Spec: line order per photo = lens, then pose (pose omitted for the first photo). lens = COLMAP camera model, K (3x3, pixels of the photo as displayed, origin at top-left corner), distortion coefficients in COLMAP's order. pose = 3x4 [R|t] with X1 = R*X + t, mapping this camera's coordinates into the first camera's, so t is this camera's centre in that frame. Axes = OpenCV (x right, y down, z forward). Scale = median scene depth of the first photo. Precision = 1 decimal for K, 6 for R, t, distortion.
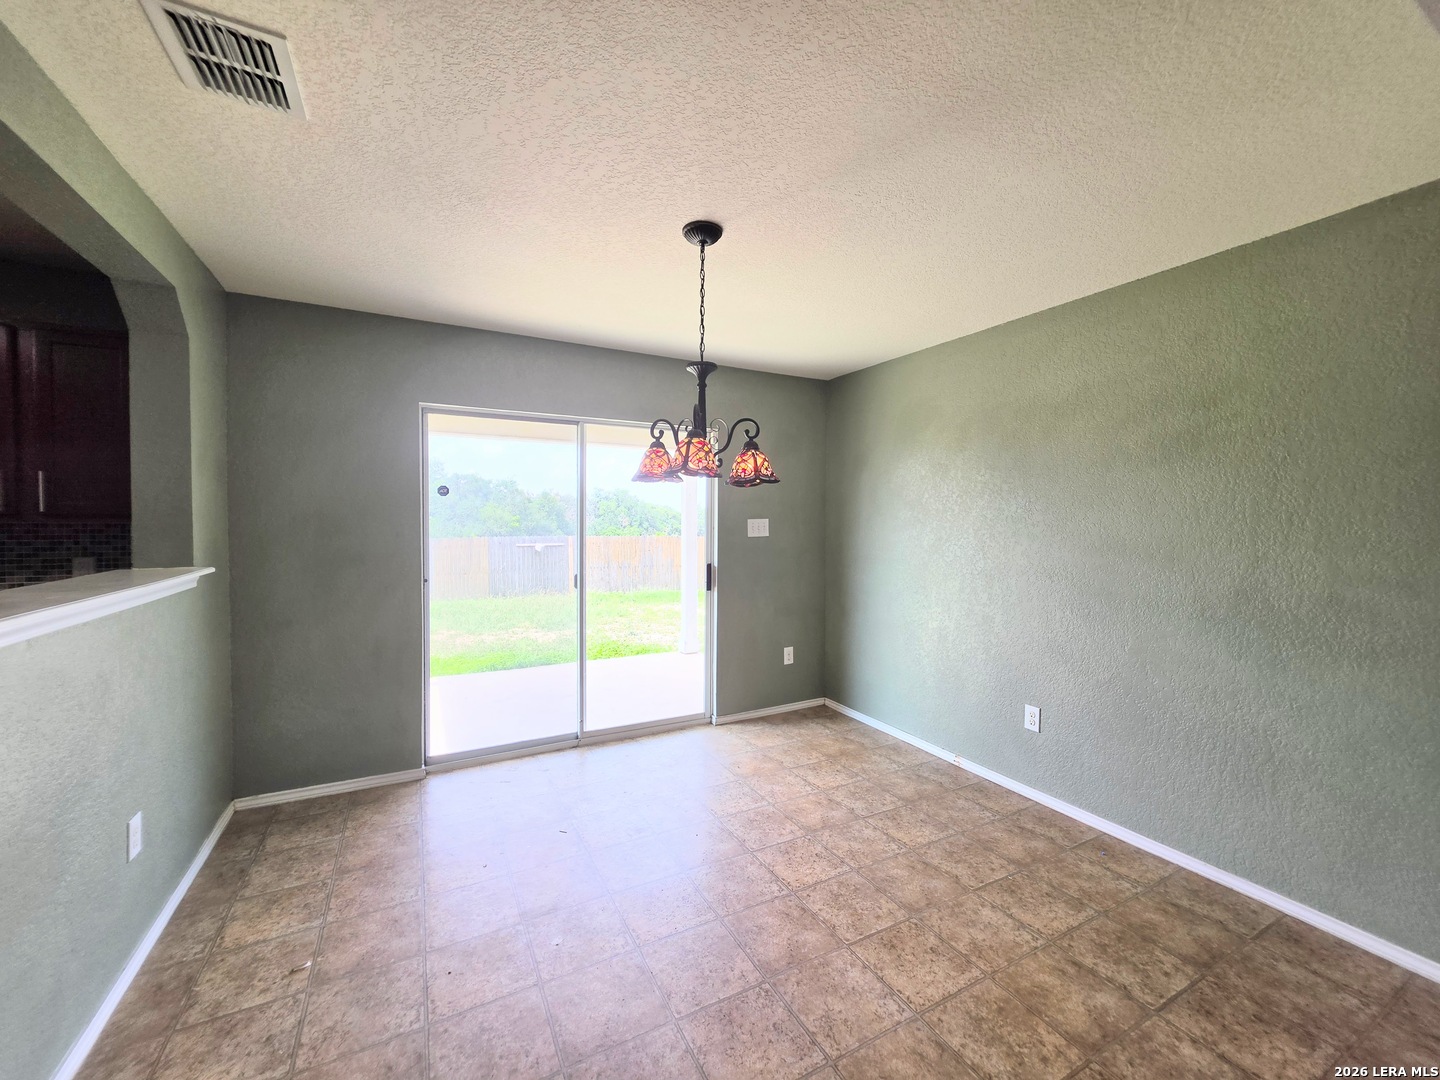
lens RADIAL K [[581.4, 0, 715.7], [0, 581.4, 546.0], [0, 0, 1]] dist [0.000992, 0.000996]
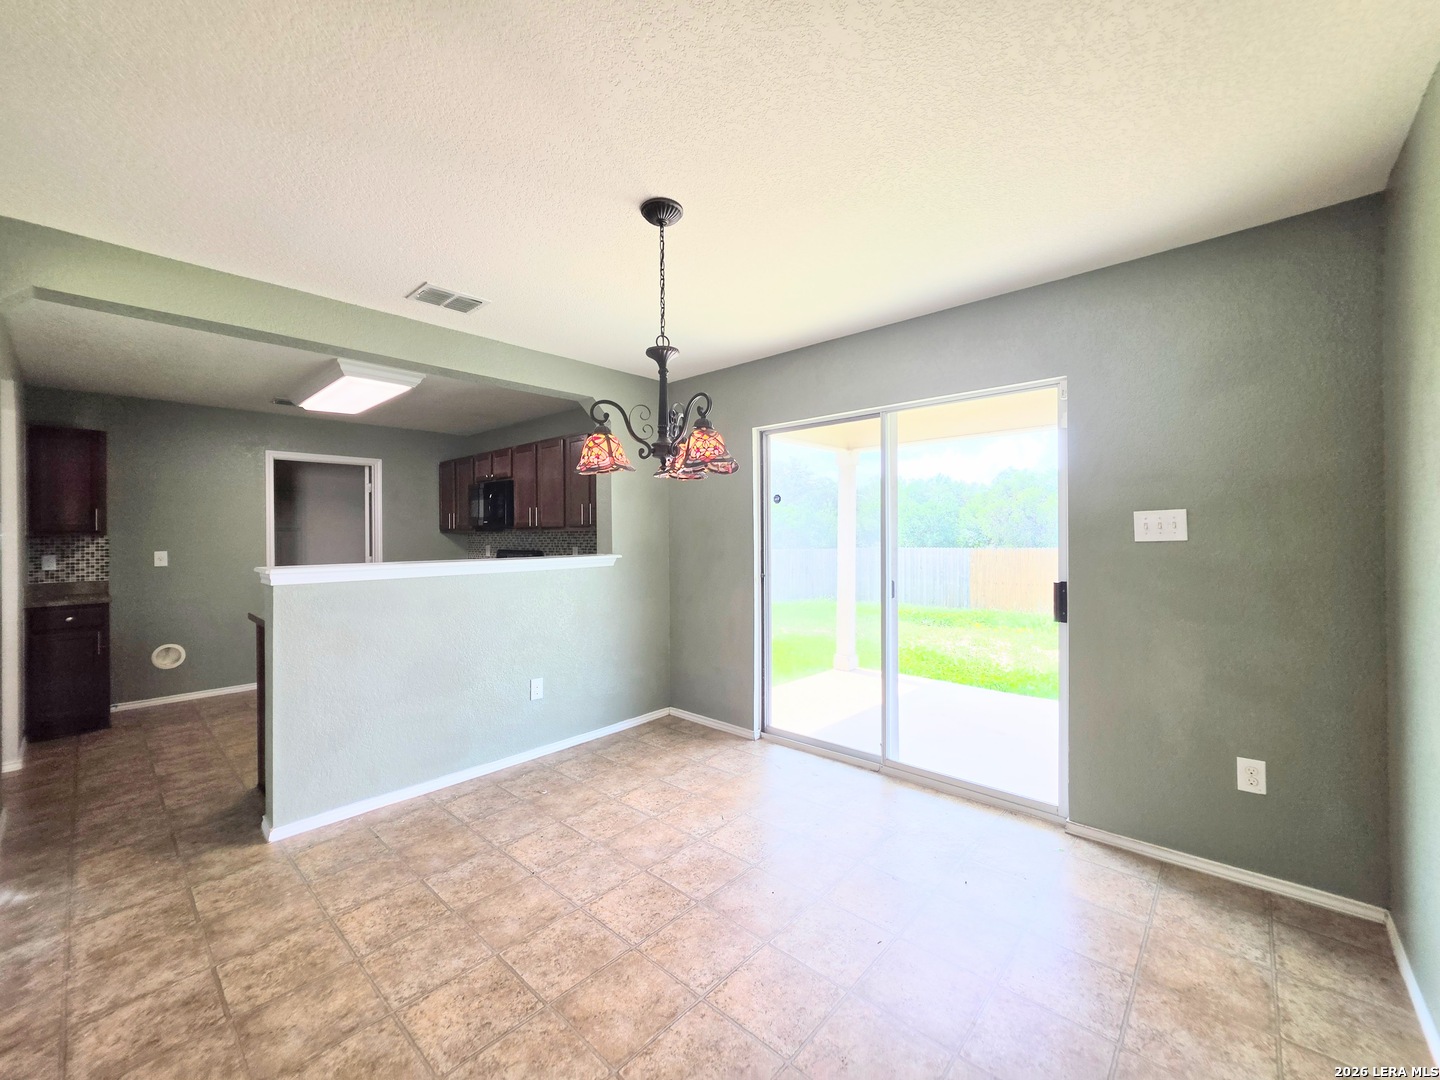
lens RADIAL K [[581.4, 0, 725.7], [0, 581.4, 534.0], [0, 0, 1]] dist [0.000992, 0.000996]
pose [[0.343102, -0.009406, -0.939251, 0.541813], [-0.029645, 0.999343, -0.020838, 0.002549], [0.938830, 0.034994, 0.342598, 0.467244]]
